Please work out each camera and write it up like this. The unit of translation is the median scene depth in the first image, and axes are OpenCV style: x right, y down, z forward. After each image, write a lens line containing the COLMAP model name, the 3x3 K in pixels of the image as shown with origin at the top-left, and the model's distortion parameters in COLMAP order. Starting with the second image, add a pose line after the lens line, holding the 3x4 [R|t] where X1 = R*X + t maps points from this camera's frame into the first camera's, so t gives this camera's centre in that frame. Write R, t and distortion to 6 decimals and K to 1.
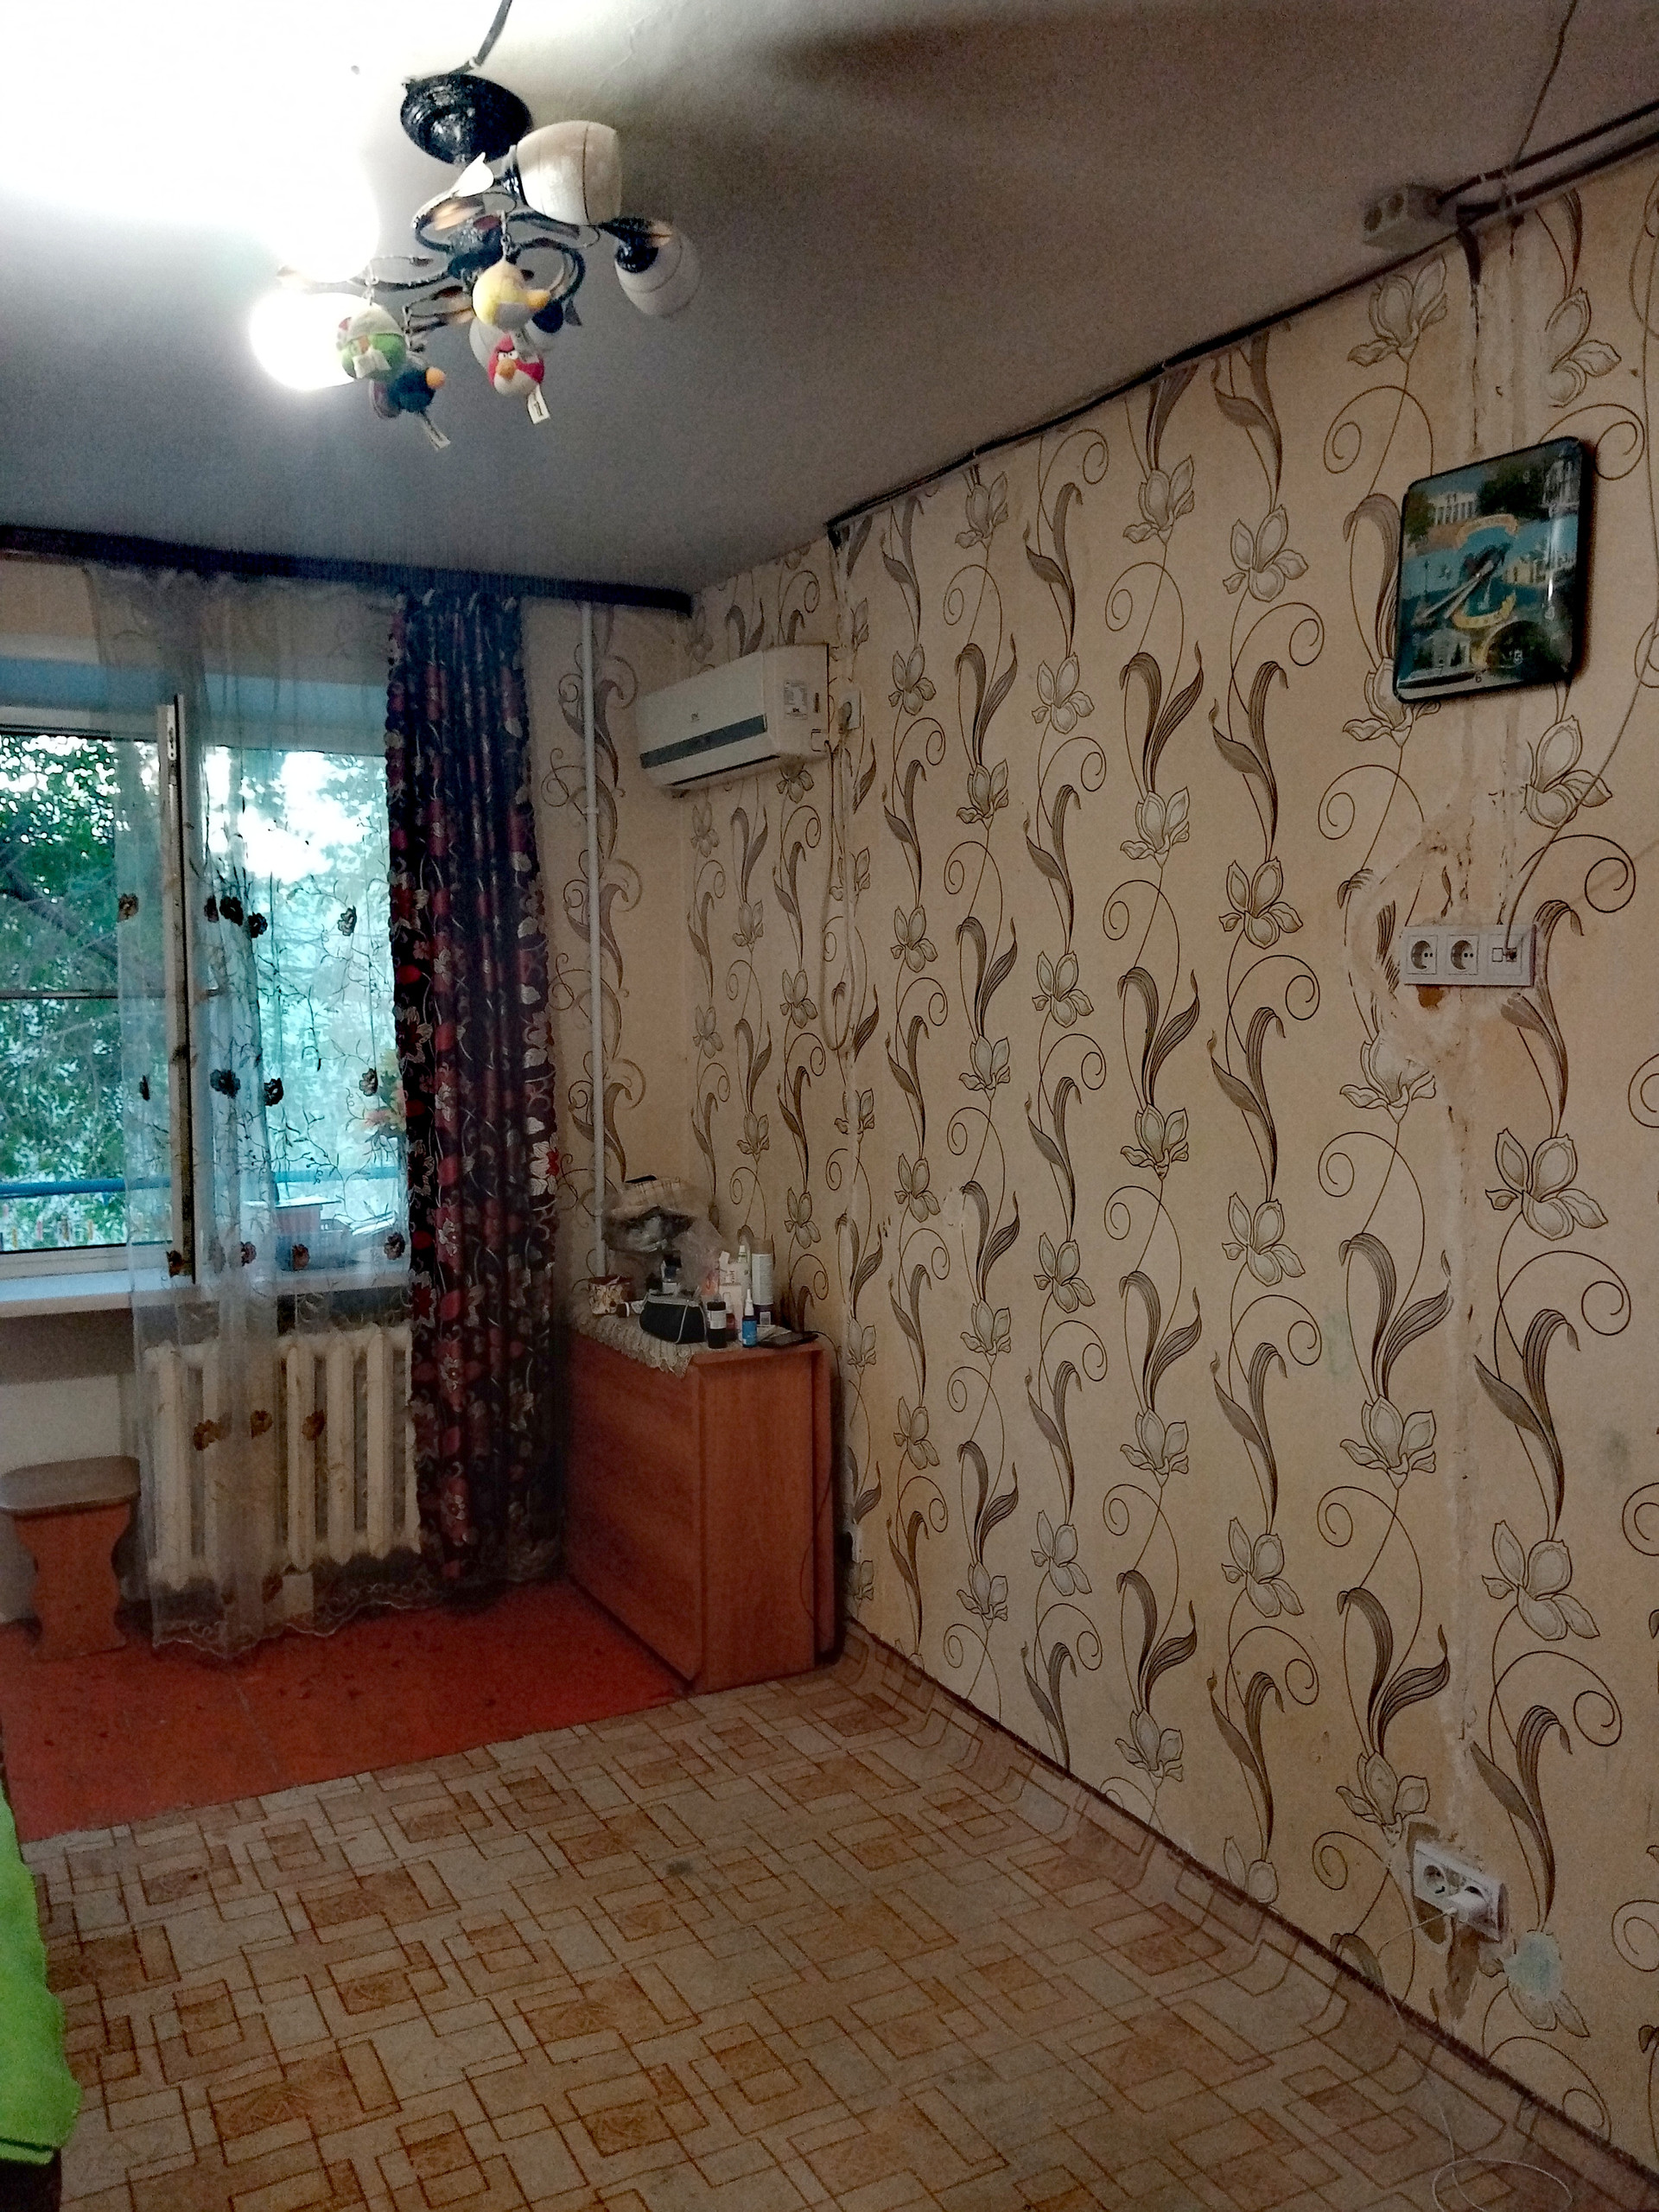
lens RADIAL K [[1655.2, 0, 832.5], [0, 1655.2, 1136.3], [0, 0, 1]] dist [-0.001991, -0.000373]
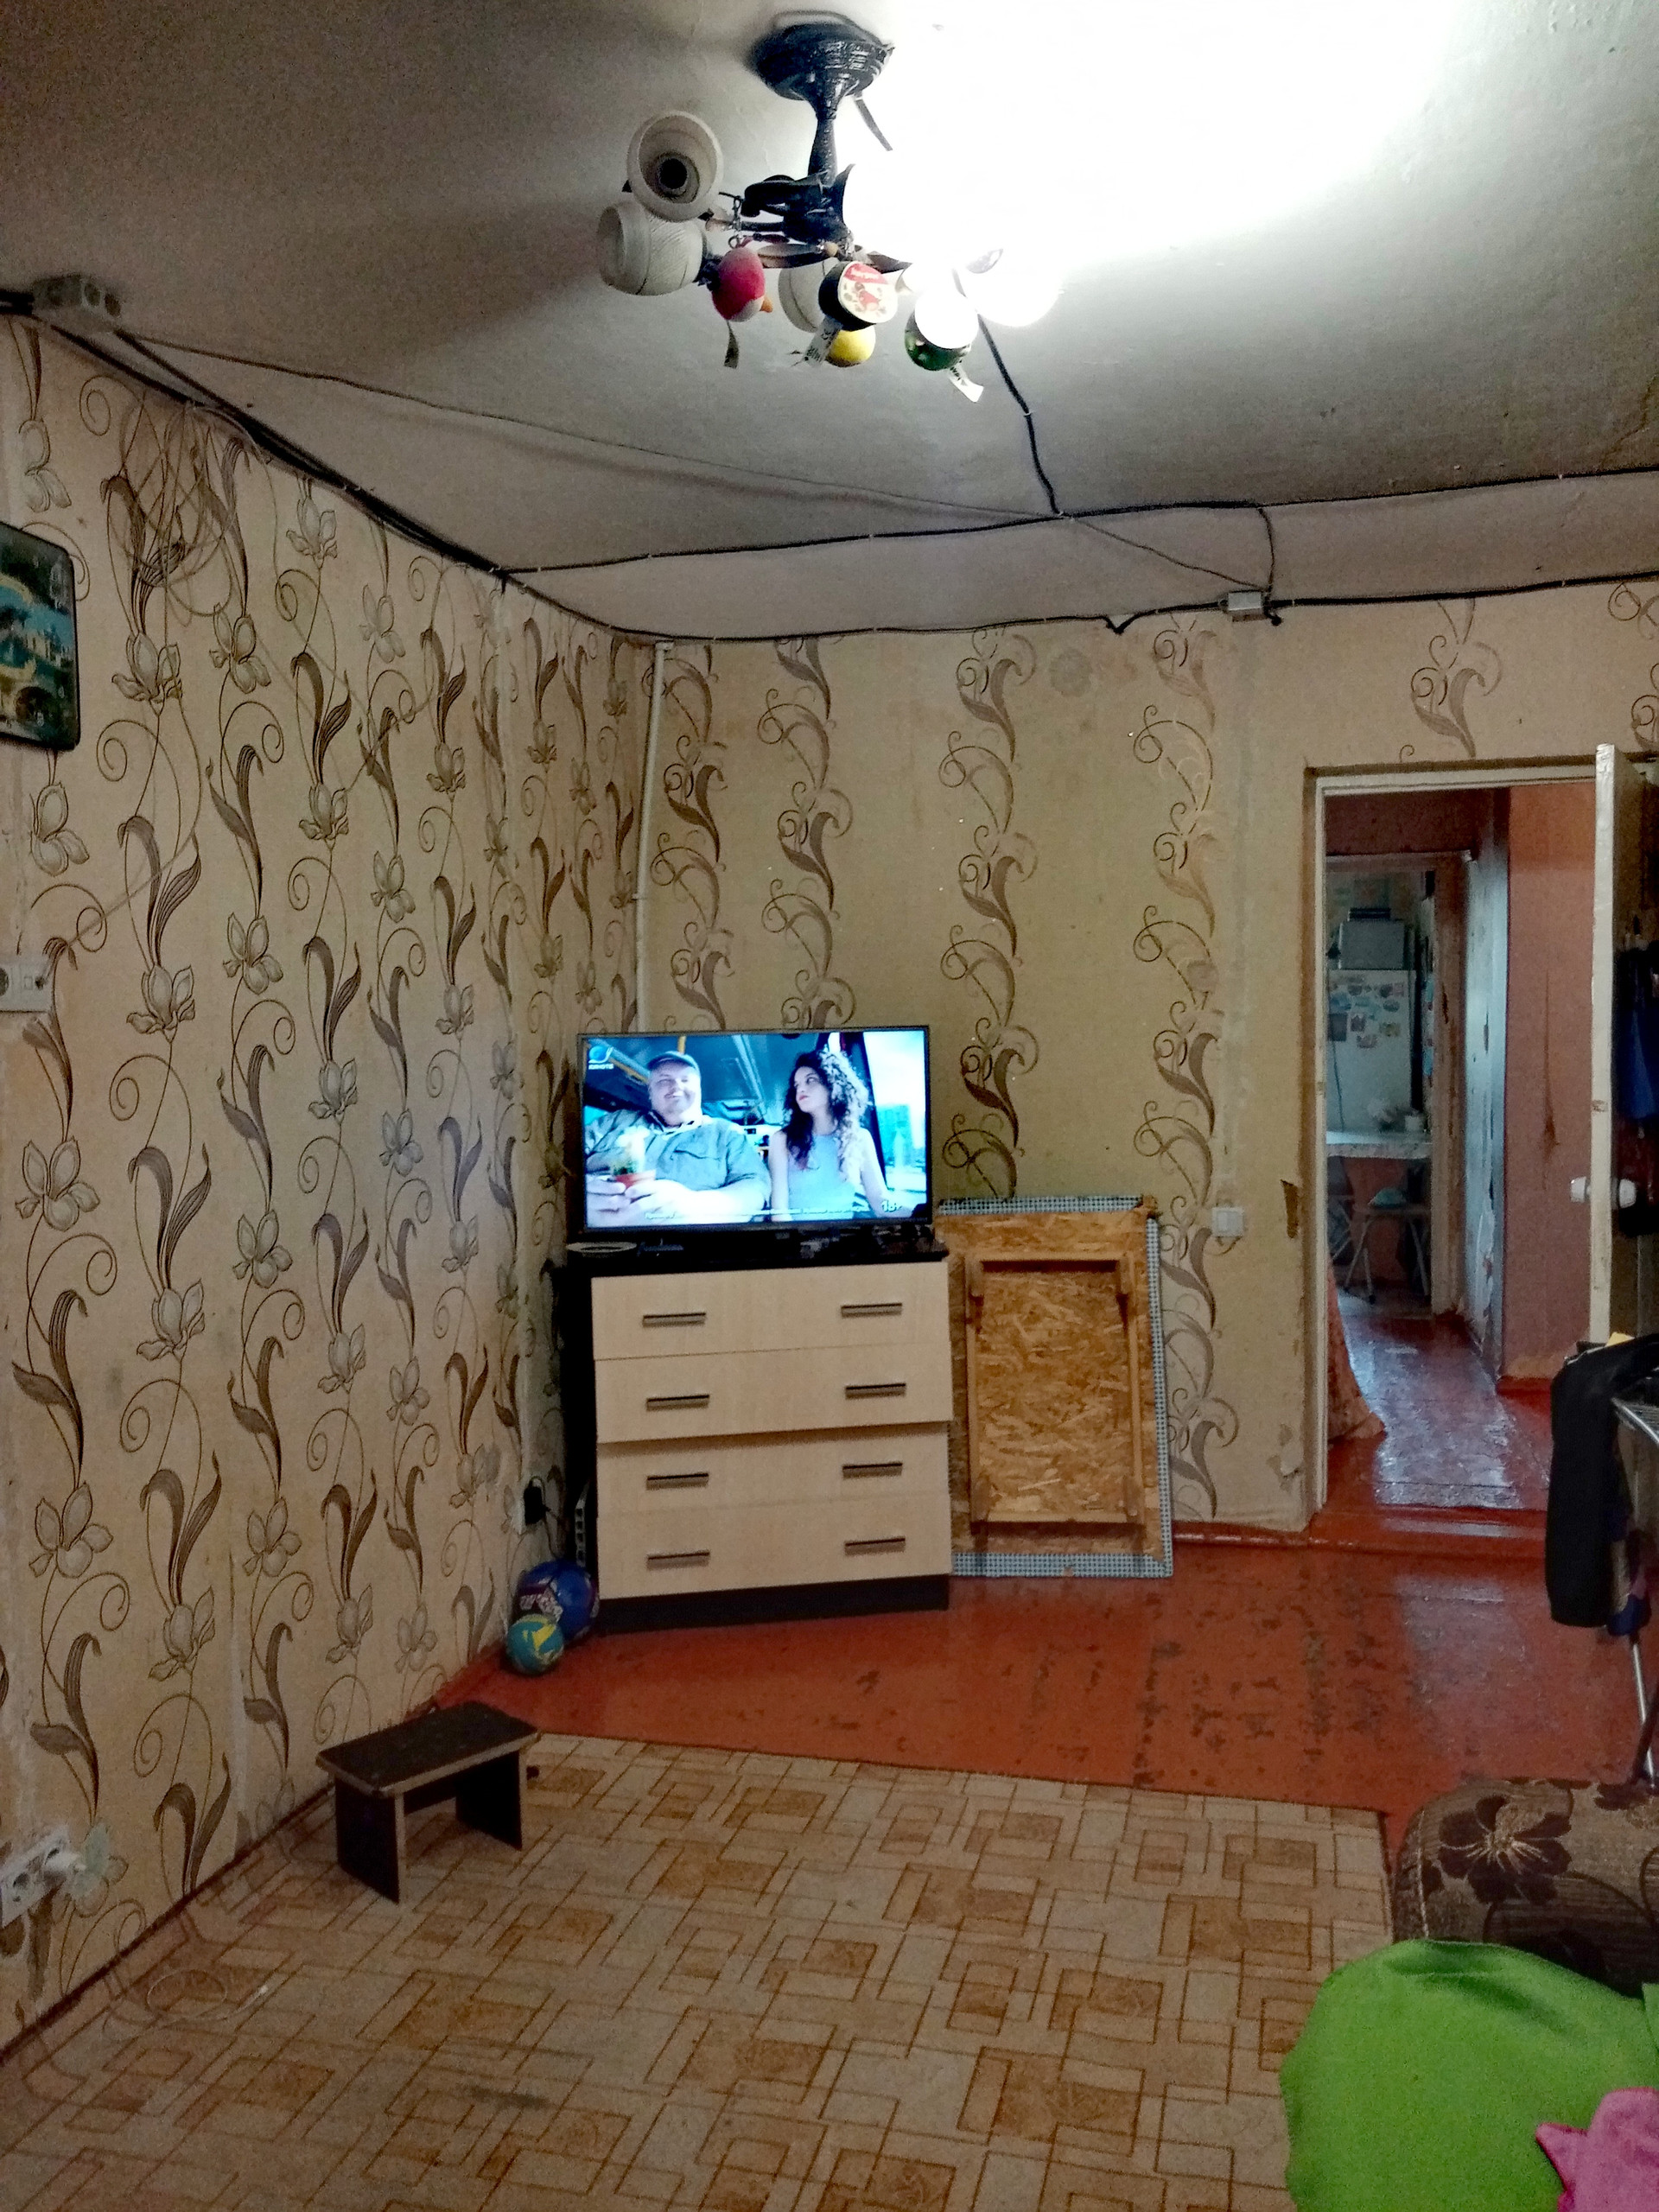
lens RADIAL K [[1700.6, 0, 829.5], [0, 1700.6, 1106.0], [0, 0, 1]] dist [0.004539, 0.003283]
pose [[-0.725620, -0.036175, 0.687144, -0.769136], [0.063854, 0.990768, 0.119589, -0.132268], [-0.685126, 0.130653, -0.716611, 1.480217]]
